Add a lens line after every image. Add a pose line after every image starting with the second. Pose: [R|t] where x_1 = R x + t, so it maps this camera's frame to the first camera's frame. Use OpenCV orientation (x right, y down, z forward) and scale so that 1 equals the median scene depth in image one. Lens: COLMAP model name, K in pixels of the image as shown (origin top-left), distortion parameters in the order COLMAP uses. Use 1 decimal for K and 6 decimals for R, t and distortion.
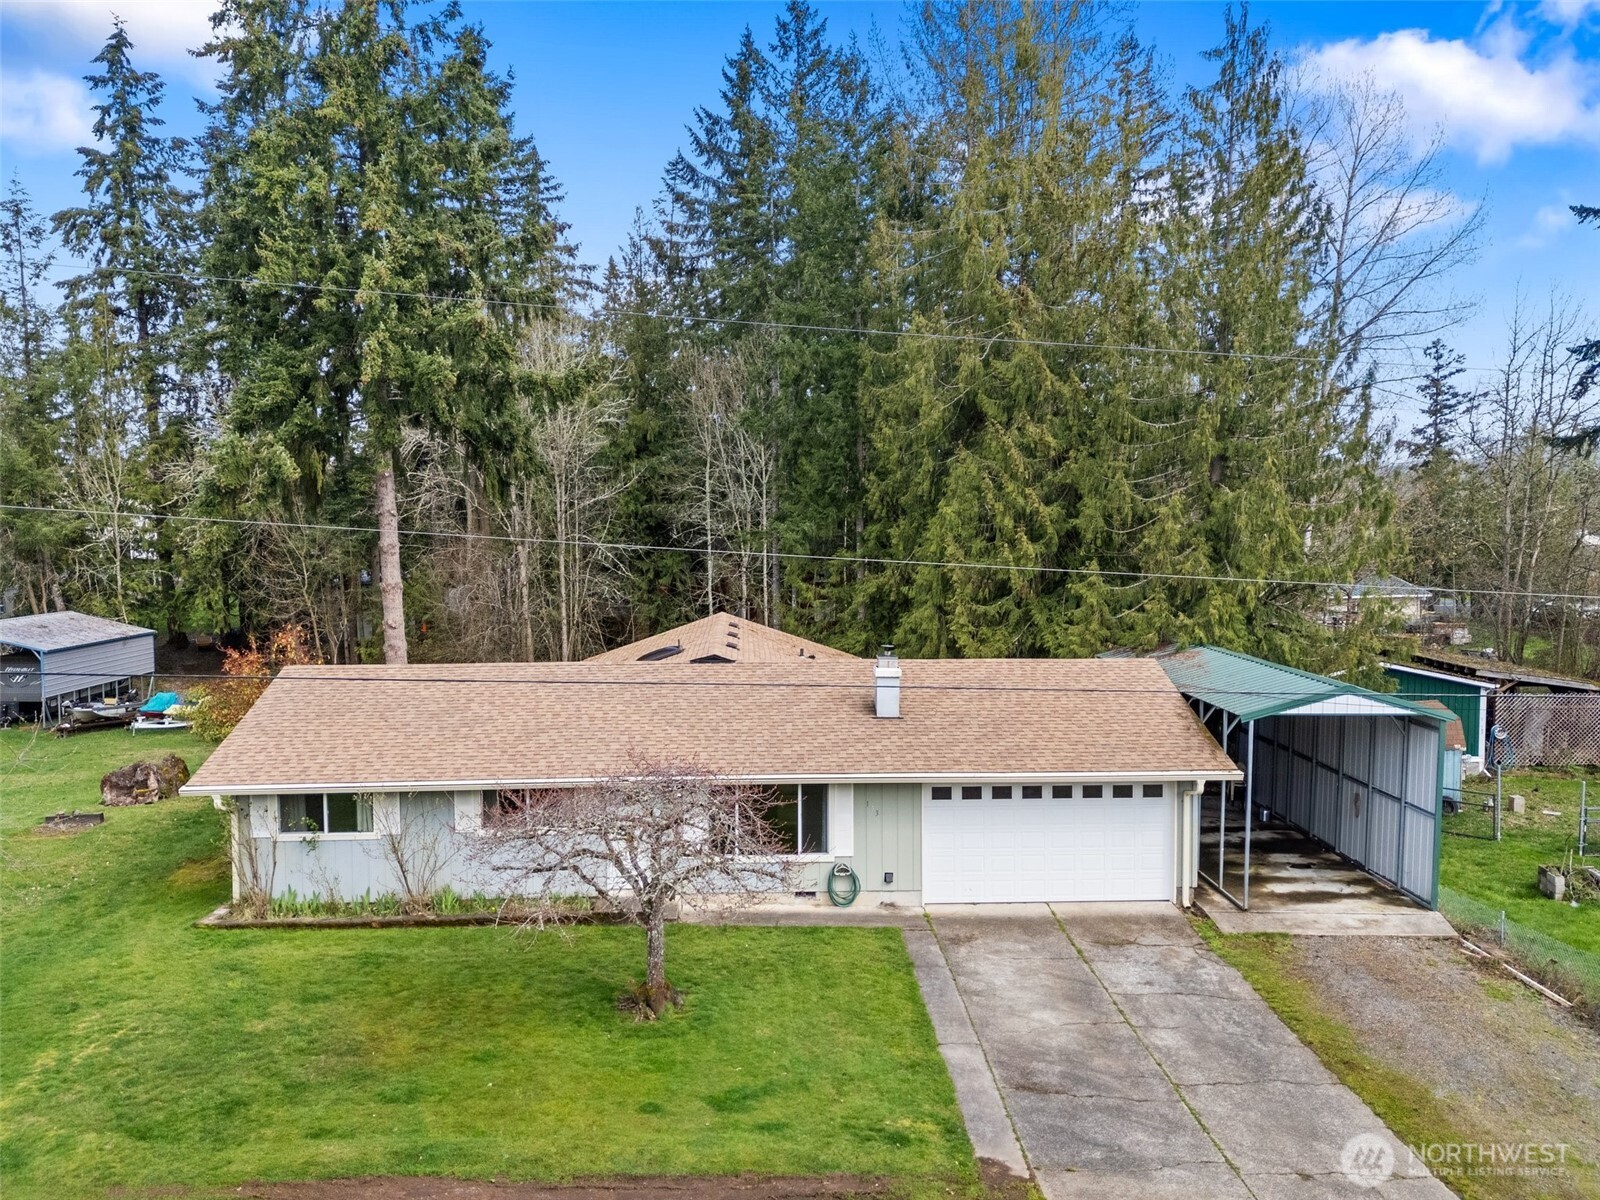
lens RADIAL K [[1162.0, 0, 800.0], [0, 1162.0, 600.0], [0, 0, 1]] dist [0.048711, -0.009471]
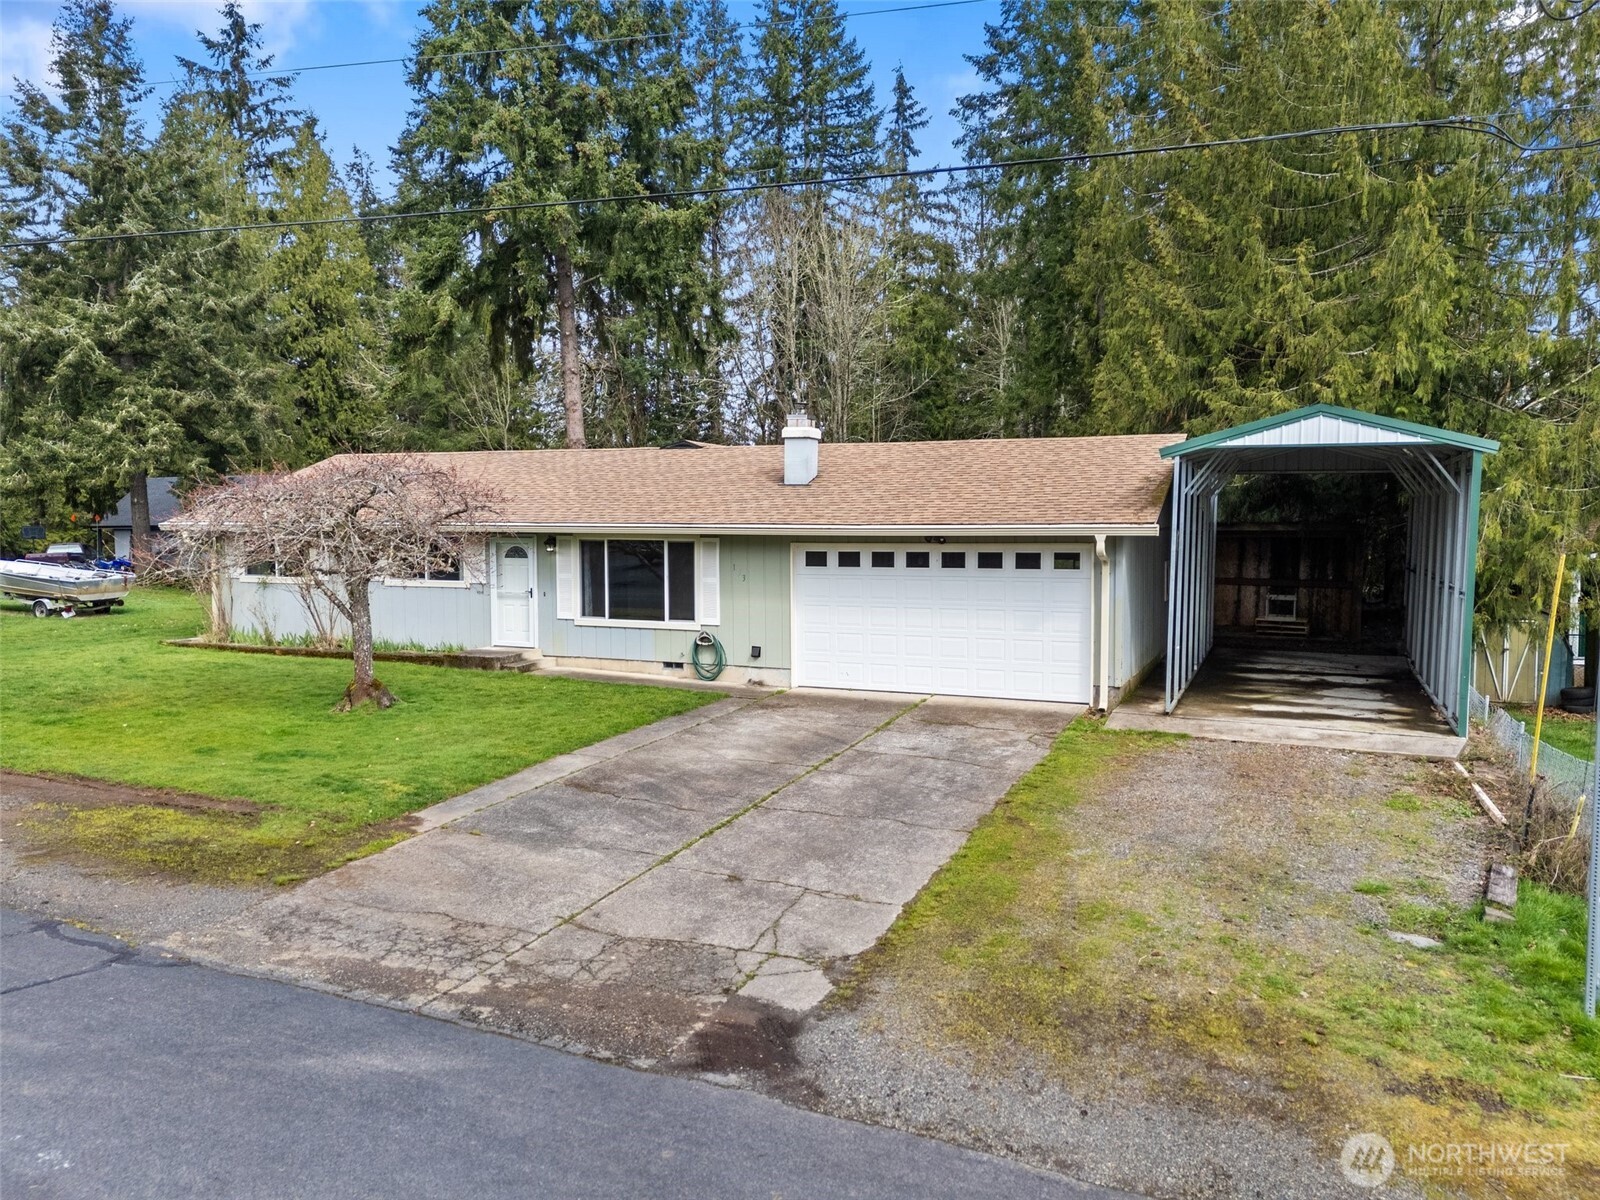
lens RADIAL K [[1162.0, 0, 800.0], [0, 1162.0, 600.0], [0, 0, 1]] dist [0.048711, -0.009471]
pose [[0.903085, 0.031623, -0.428296, 0.480250], [-0.031397, 0.999478, 0.007595, 0.191810], [0.428313, 0.006588, 0.903606, 0.225183]]
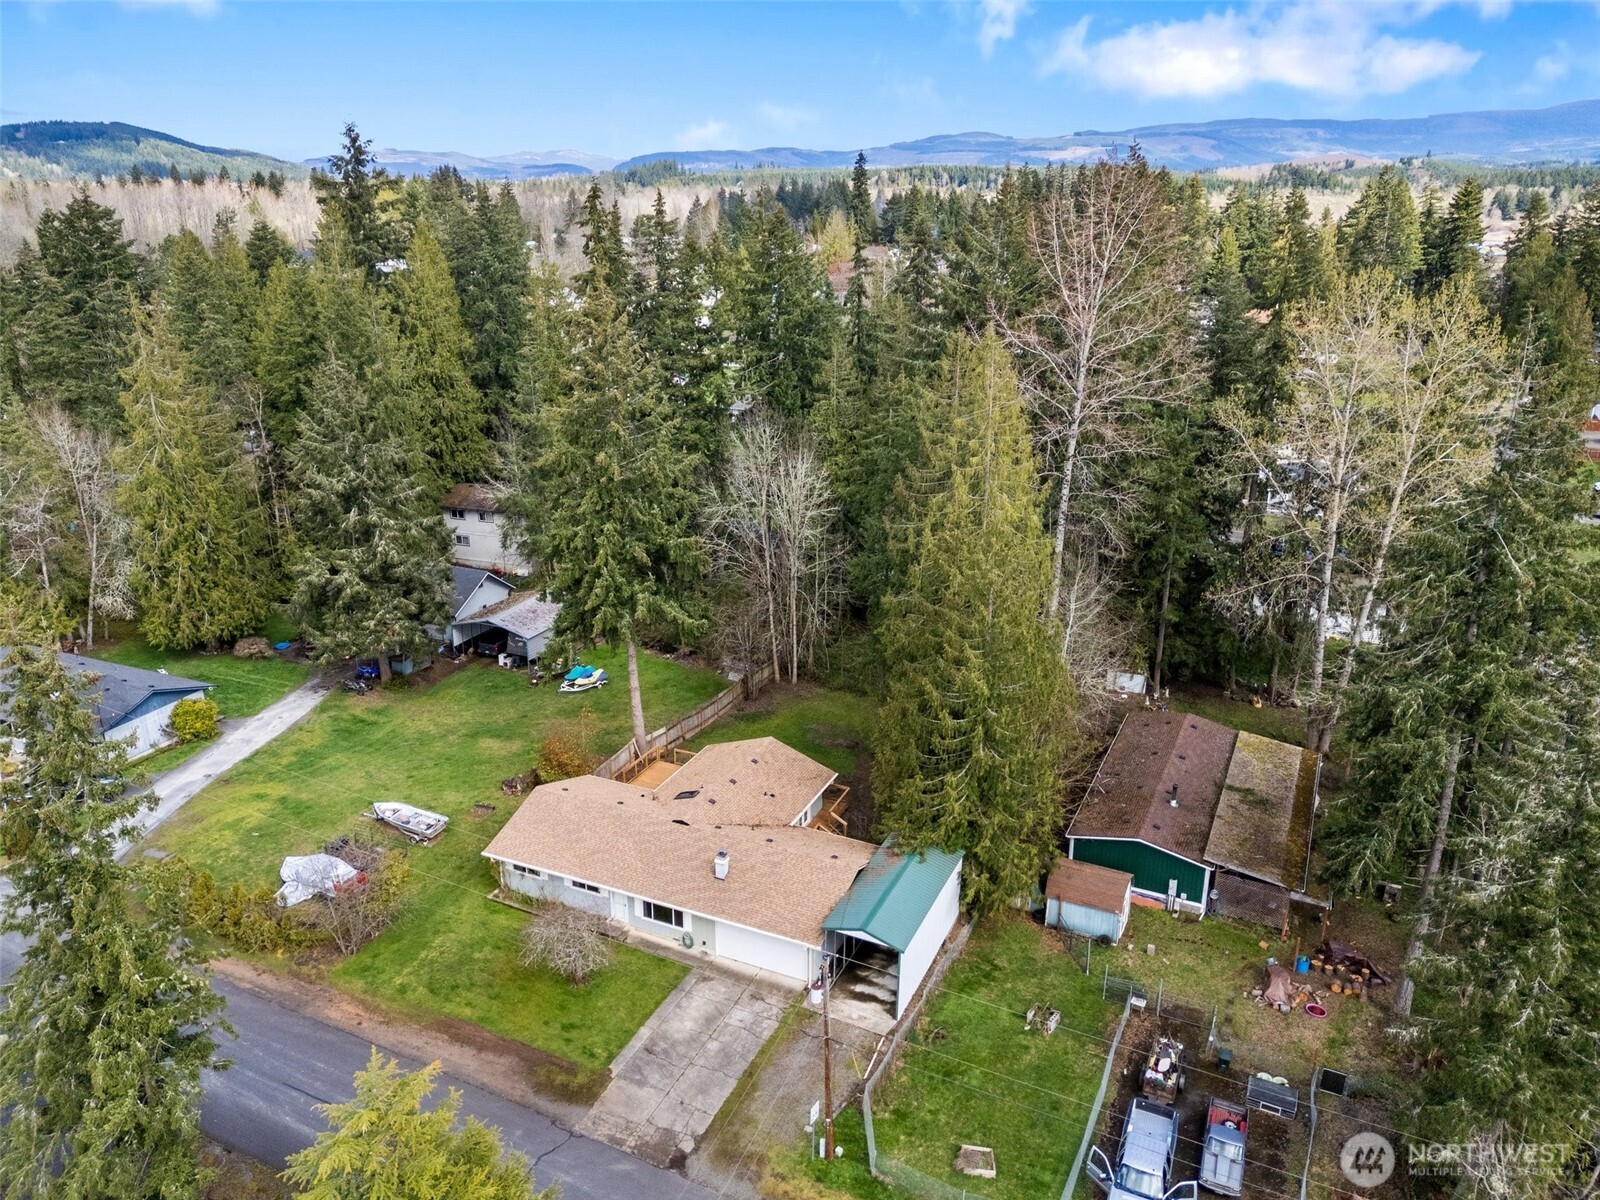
lens RADIAL K [[1162.0, 0, 800.0], [0, 1162.0, 600.0], [0, 0, 1]] dist [0.048711, -0.009471]
pose [[0.886073, 0.163712, -0.433675, 1.253319], [-0.040322, 0.959233, 0.279725, -1.210542], [0.461789, -0.230370, 0.856551, -0.924741]]
